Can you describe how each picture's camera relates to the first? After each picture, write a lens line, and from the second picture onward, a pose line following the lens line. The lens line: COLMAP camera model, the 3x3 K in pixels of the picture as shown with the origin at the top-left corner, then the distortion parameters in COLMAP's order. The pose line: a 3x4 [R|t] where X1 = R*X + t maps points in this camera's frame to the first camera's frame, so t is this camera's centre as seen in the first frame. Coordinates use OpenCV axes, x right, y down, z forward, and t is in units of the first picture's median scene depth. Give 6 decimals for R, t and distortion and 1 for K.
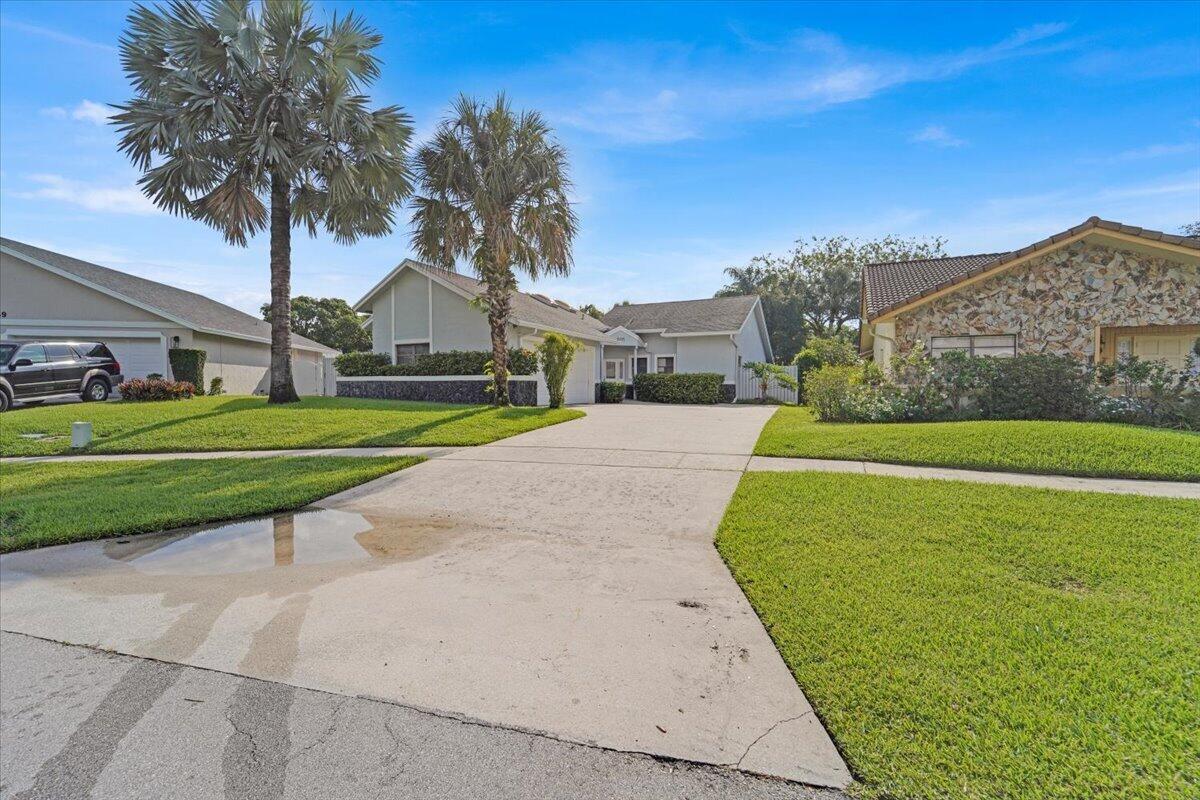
lens RADIAL K [[498.5, 0, 600.0], [0, 498.5, 400.0], [0, 0, 1]] dist [-0.008933, -0.004727]
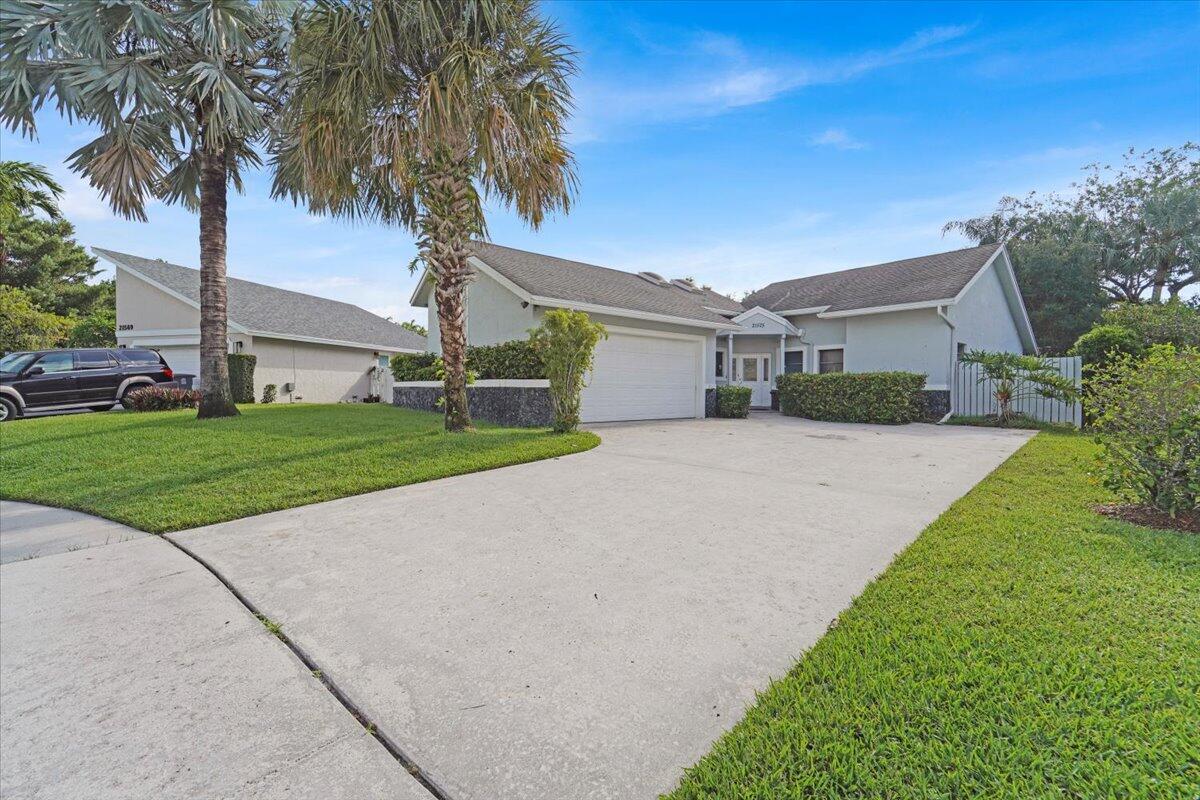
lens RADIAL K [[498.5, 0, 600.0], [0, 498.5, 400.0], [0, 0, 1]] dist [-0.008933, -0.004727]
pose [[0.916967, 0.008183, -0.398879, 0.120186], [-0.009871, 0.999949, -0.002178, -0.013876], [0.398841, 0.005935, 0.917001, 0.276655]]
